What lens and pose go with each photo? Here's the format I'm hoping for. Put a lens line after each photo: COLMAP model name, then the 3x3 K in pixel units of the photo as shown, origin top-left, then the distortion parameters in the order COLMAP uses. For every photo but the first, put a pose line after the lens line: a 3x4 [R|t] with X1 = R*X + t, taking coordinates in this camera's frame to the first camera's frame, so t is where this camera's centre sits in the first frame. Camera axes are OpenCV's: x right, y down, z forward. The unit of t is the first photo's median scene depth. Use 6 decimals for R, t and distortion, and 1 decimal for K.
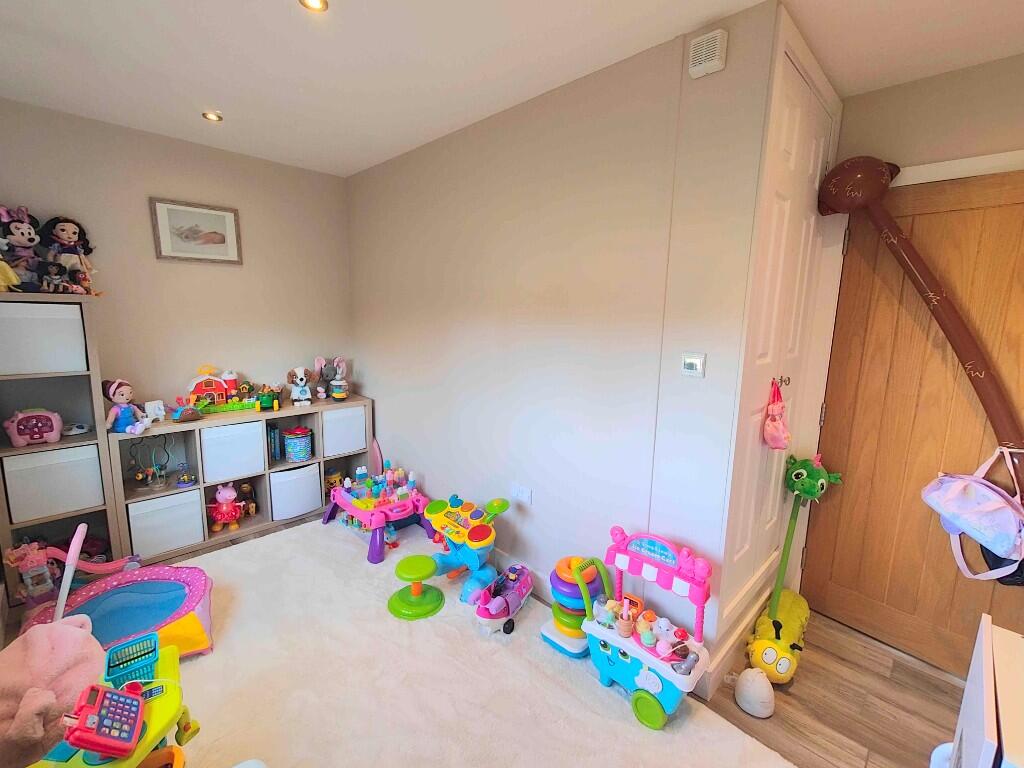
lens RADIAL K [[450.3, 0, 512.3], [0, 450.3, 381.7], [0, 0, 1]] dist [0.004388, 0.000814]
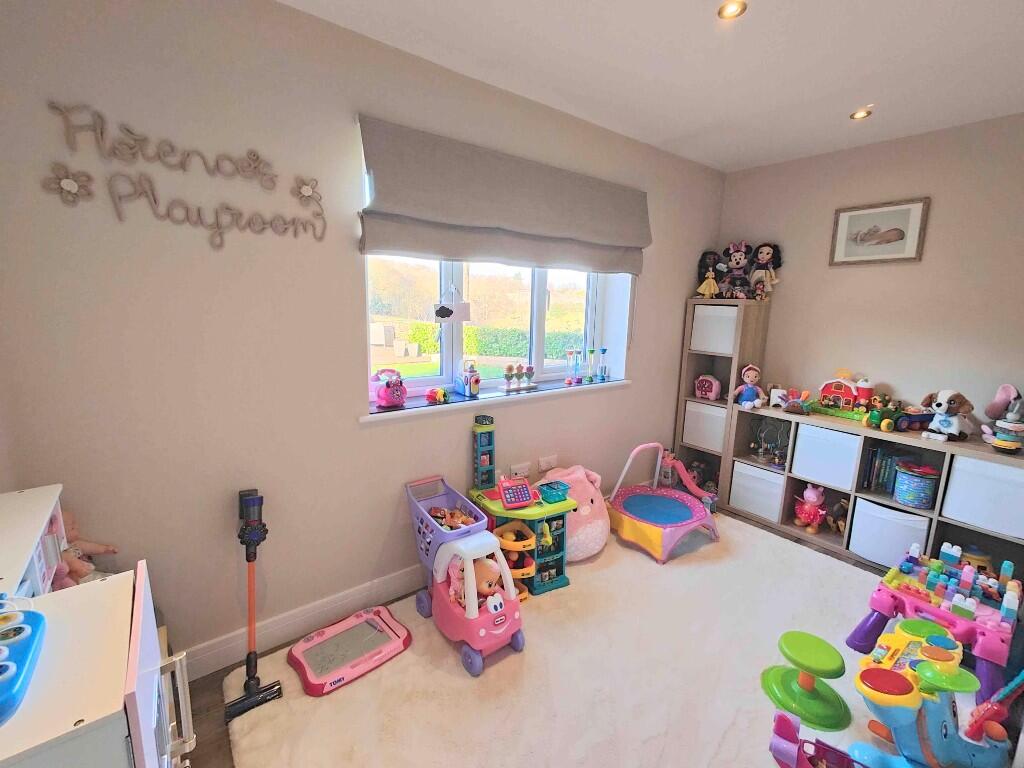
lens RADIAL K [[450.3, 0, 510.7], [0, 450.3, 382.8], [0, 0, 1]] dist [0.004388, 0.000814]
pose [[-0.133248, 0.150900, -0.979528, 0.417747], [-0.186591, 0.966847, 0.174329, -0.044394], [0.973360, 0.206000, -0.100674, 0.411598]]
